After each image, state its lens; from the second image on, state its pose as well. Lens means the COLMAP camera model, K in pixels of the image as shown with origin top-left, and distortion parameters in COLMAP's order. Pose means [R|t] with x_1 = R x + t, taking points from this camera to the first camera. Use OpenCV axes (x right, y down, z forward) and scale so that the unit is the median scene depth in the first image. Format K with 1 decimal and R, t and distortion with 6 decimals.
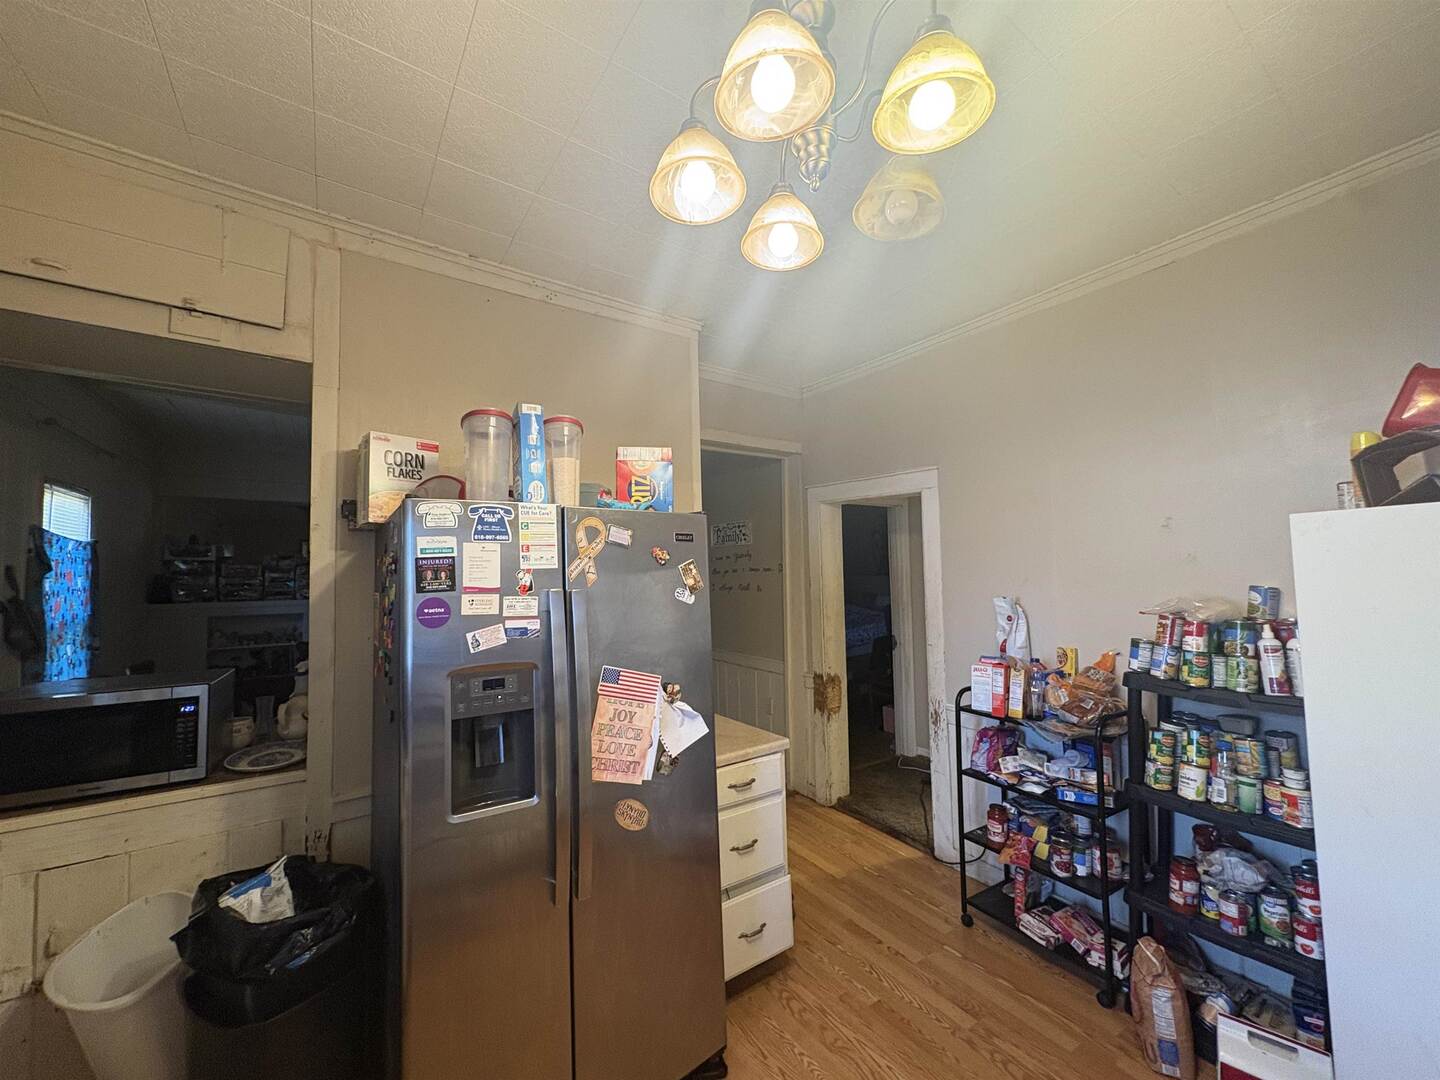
lens RADIAL K [[575.6, 0, 722.0], [0, 575.6, 533.6], [0, 0, 1]] dist [0.003672, -0.000024]
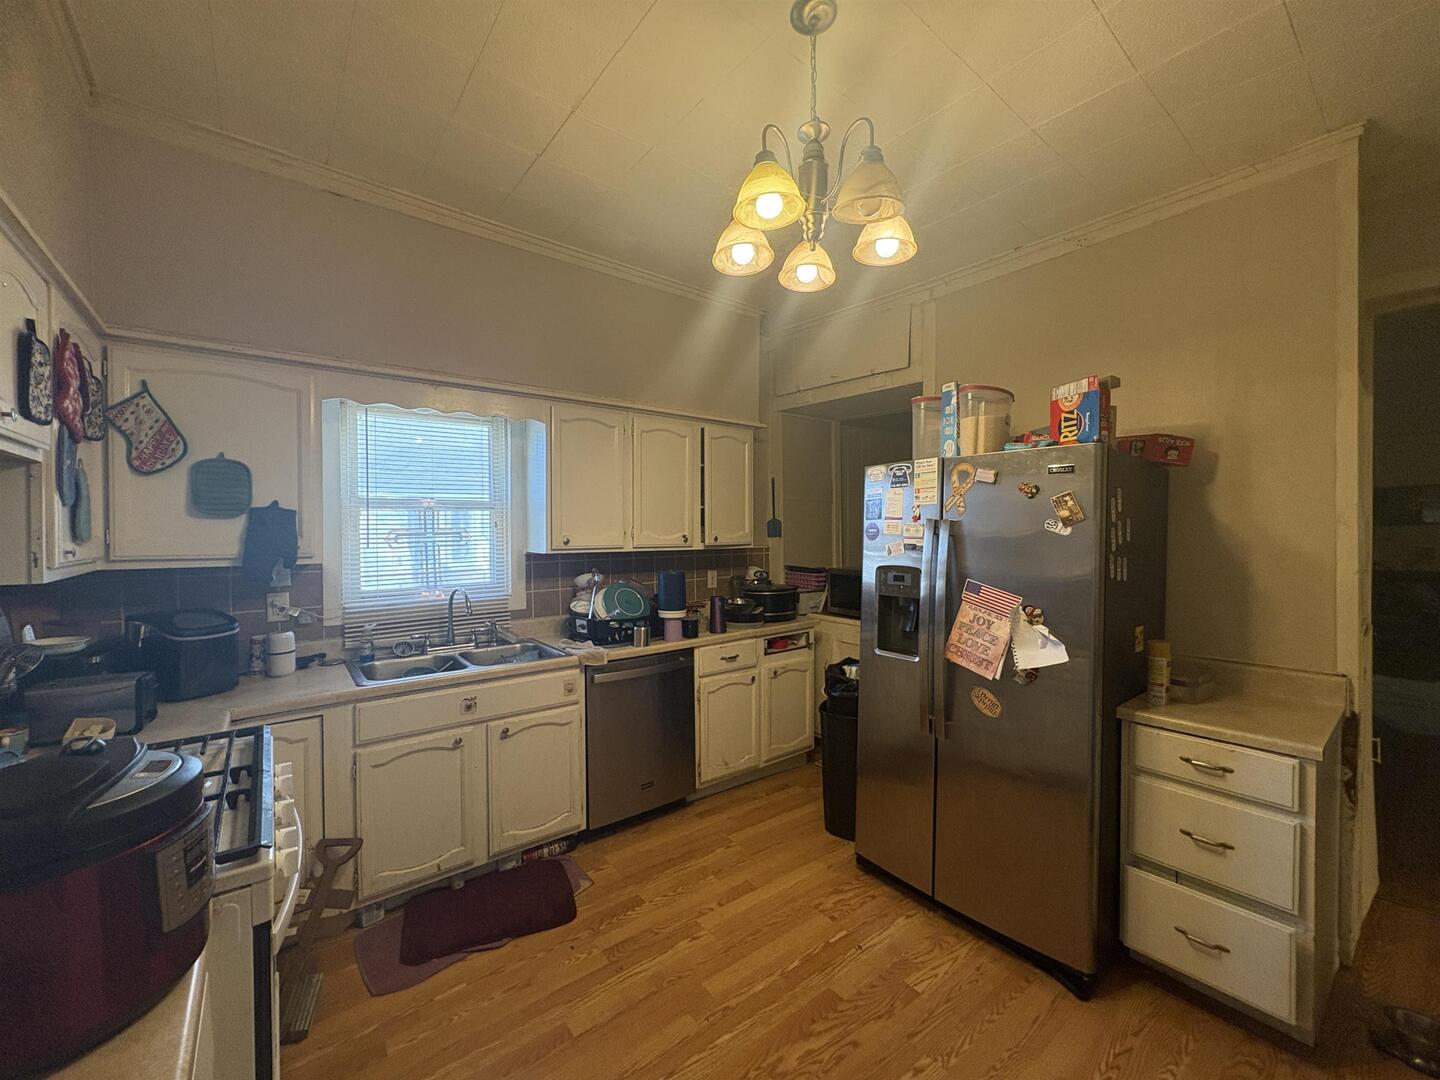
lens RADIAL K [[575.6, 0, 712.8], [0, 575.6, 542.4], [0, 0, 1]] dist [0.003672, -0.000024]
pose [[0.053291, 0.028650, -0.998168, 1.019302], [0.058993, 0.997752, 0.031788, 0.073211], [0.996835, -0.060579, 0.051481, 0.369049]]
